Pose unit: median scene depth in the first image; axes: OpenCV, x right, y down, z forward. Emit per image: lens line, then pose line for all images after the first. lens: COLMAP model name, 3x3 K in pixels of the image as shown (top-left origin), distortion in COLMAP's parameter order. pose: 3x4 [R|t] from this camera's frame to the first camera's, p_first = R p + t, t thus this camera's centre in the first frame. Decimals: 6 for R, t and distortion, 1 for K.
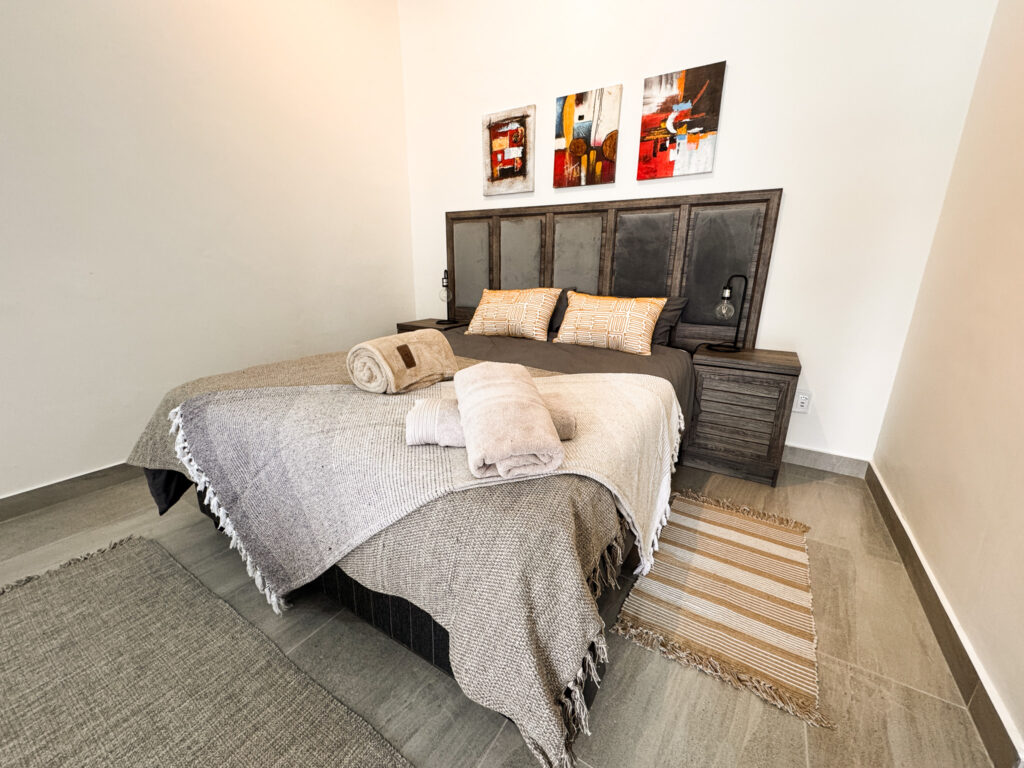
lens RADIAL K [[407.3, 0, 511.3], [0, 407.3, 384.6], [0, 0, 1]] dist [-0.002857, 0.000510]
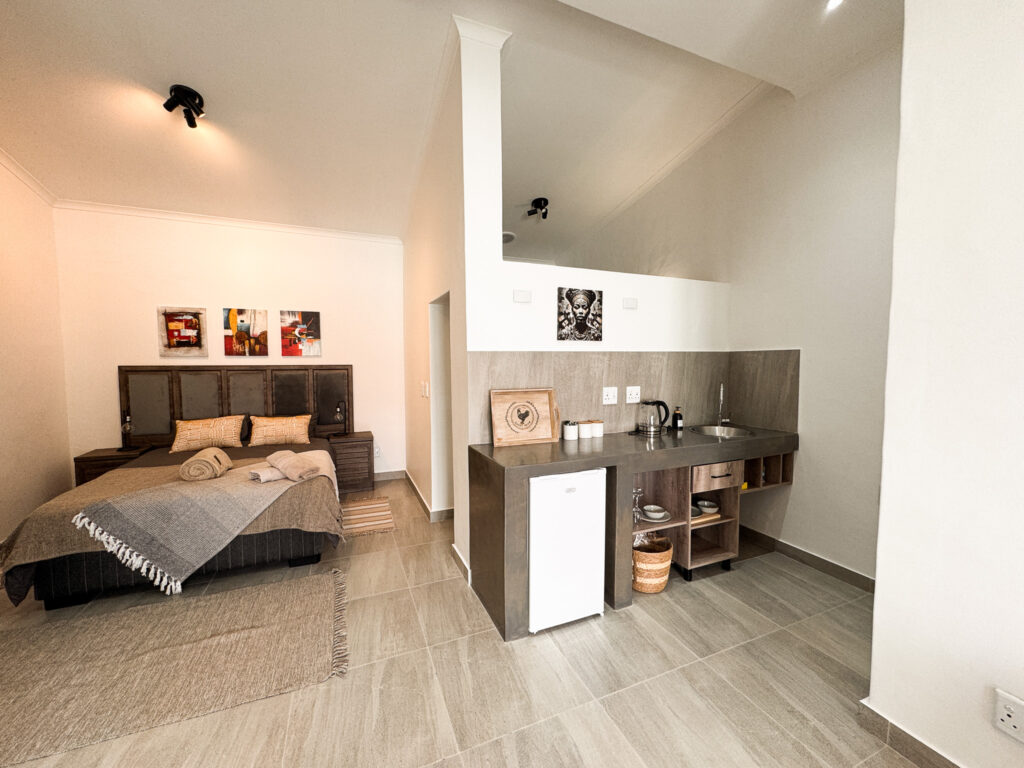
lens RADIAL K [[407.3, 0, 511.7], [0, 407.3, 384.2], [0, 0, 1]] dist [-0.002857, 0.000510]
pose [[0.581977, -0.056435, 0.811245, -0.679601], [0.230988, 0.967971, -0.098370, 0.072885], [-0.779710, 0.244637, 0.576373, -1.000425]]
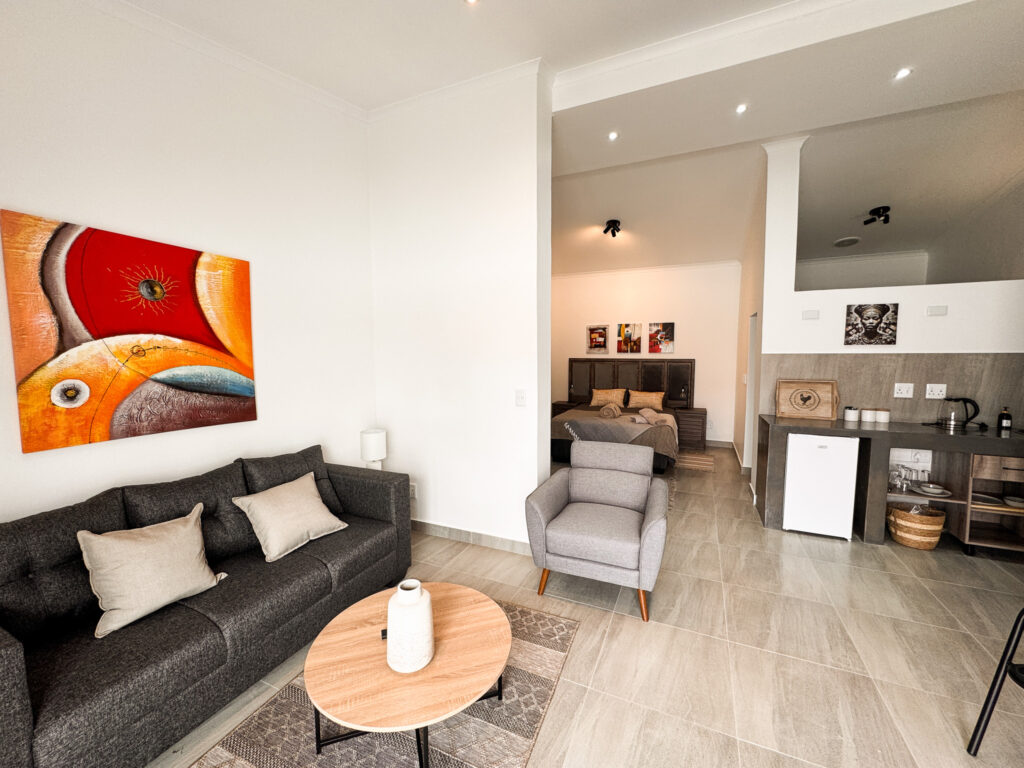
lens RADIAL K [[407.3, 0, 511.7], [0, 407.3, 384.5], [0, 0, 1]] dist [-0.002857, 0.000510]
pose [[0.992451, -0.018785, 0.121194, -1.130312], [0.042271, 0.980042, -0.194243, 0.277852], [-0.115126, 0.197900, 0.973438, -1.864980]]
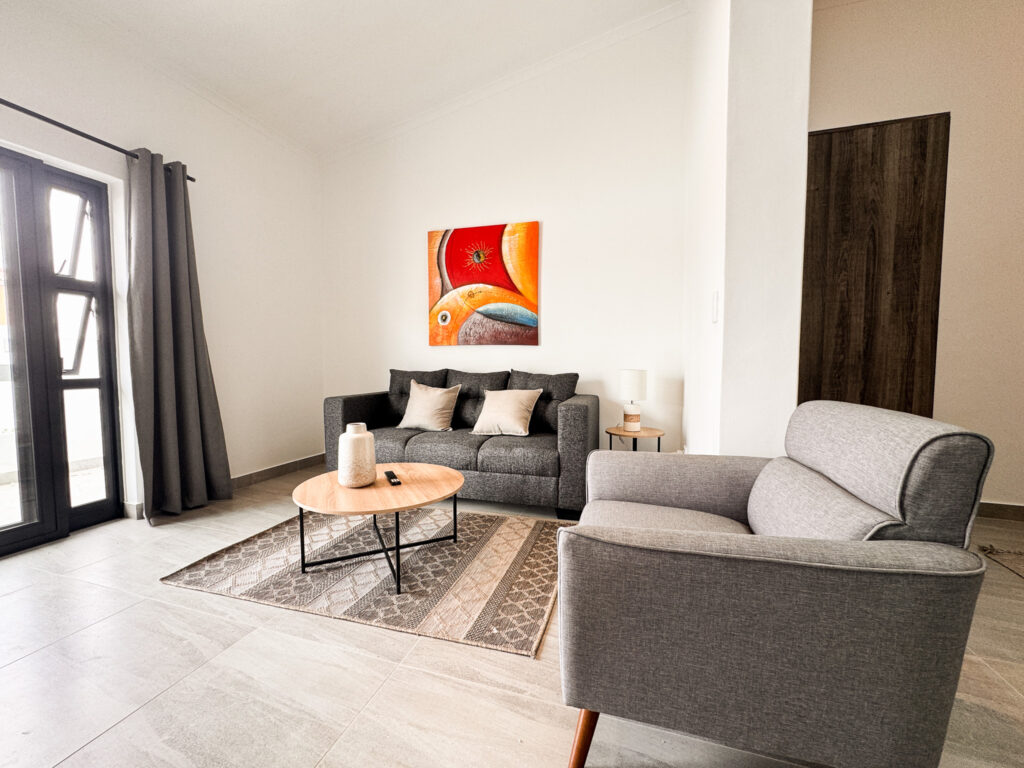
lens RADIAL K [[407.3, 0, 519.8], [0, 407.3, 389.8], [0, 0, 1]] dist [-0.002857, 0.000510]
pose [[0.244339, 0.053630, -0.968206, -0.266562], [-0.266594, 0.963709, -0.013898, 0.315311], [0.932323, 0.261514, 0.249769, -1.005010]]
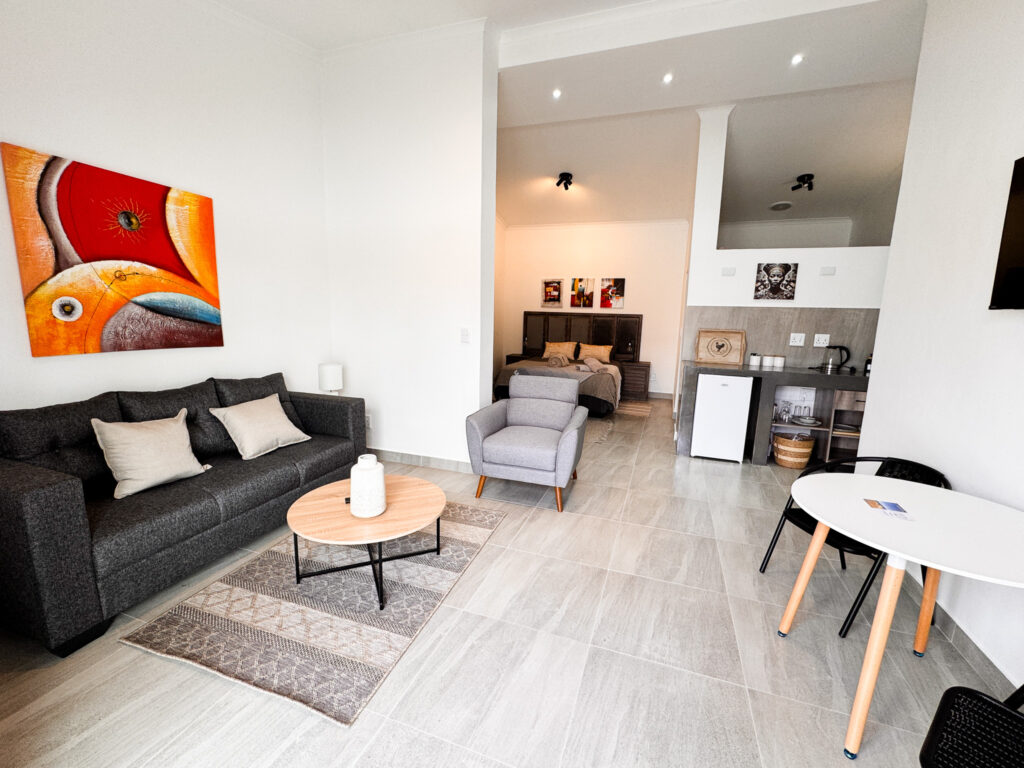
lens RADIAL K [[436.8, 0, 511.3], [0, 436.8, 384.6], [0, 0, 1]] dist [-0.000627, 0.000010]
pose [[0.978757, -0.015875, 0.204407, -1.106122], [0.038279, 0.993616, -0.106122, 0.425653], [-0.201417, 0.111692, 0.973117, -2.150957]]
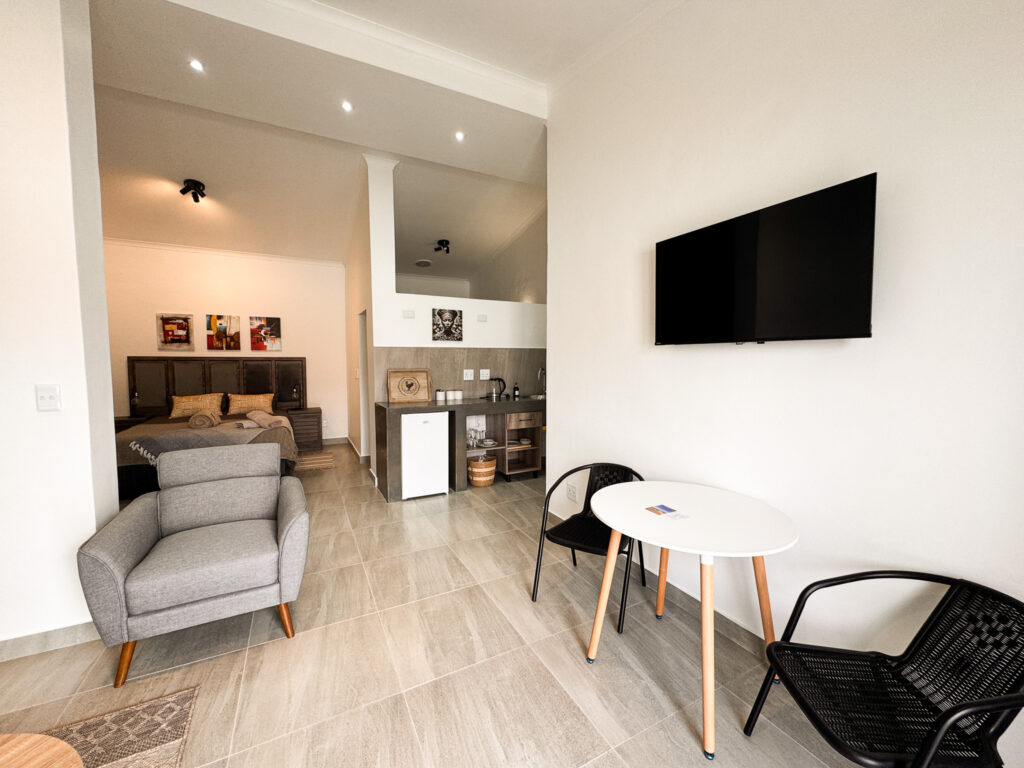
lens RADIAL K [[407.3, 0, 510.9], [0, 407.3, 384.8], [0, 0, 1]] dist [-0.002857, 0.000510]
pose [[0.511805, -0.059099, 0.857066, -1.167406], [0.238750, 0.968117, -0.075816, 0.327103], [-0.825260, 0.243428, 0.509597, -1.767893]]
